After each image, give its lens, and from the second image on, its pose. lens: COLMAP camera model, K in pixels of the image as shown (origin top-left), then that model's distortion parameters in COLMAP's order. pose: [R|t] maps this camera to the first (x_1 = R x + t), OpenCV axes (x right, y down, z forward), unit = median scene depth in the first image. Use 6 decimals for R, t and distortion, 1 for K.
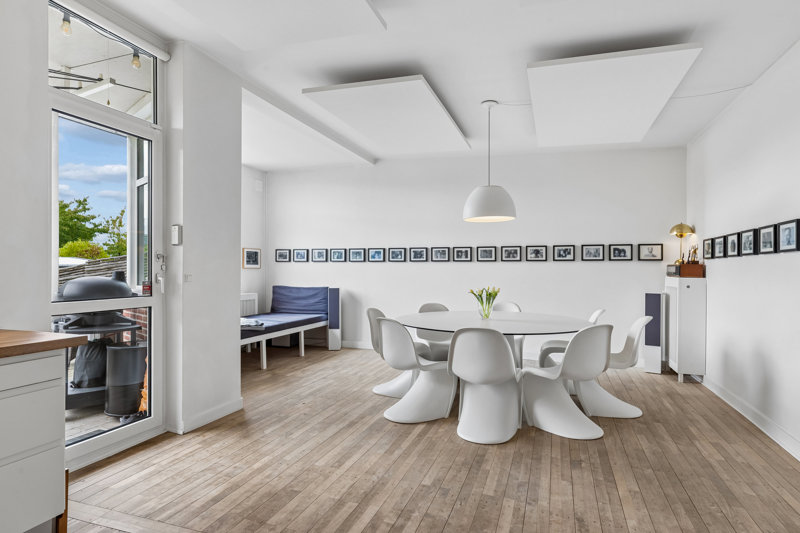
lens RADIAL K [[446.2, 0, 397.2], [0, 446.2, 274.8], [0, 0, 1]] dist [0.008113, 0.002044]
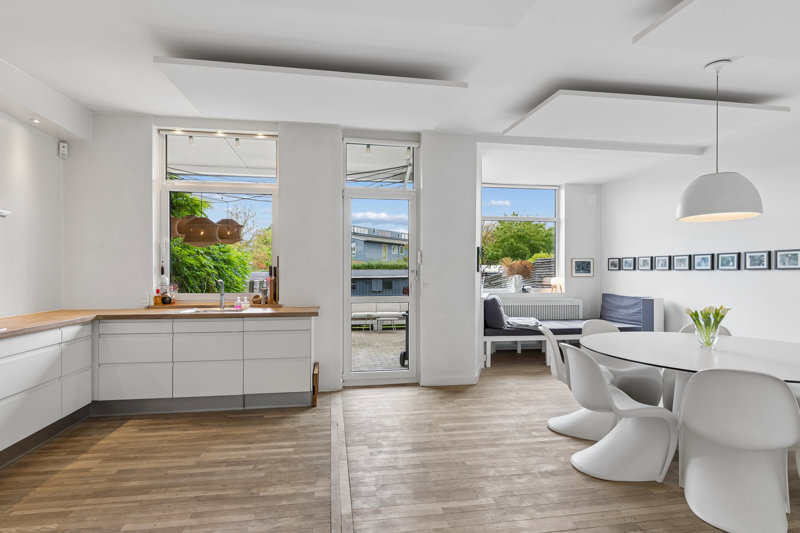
lens RADIAL K [[425.6, 0, 397.9], [0, 425.6, 262.9], [0, 0, 1]] dist [0.002124, 0.000548]
pose [[0.477449, -0.019071, -0.878452, 0.382420], [-0.017008, 0.999377, -0.030940, -0.008229], [0.878495, 0.029713, 0.476827, 0.113812]]
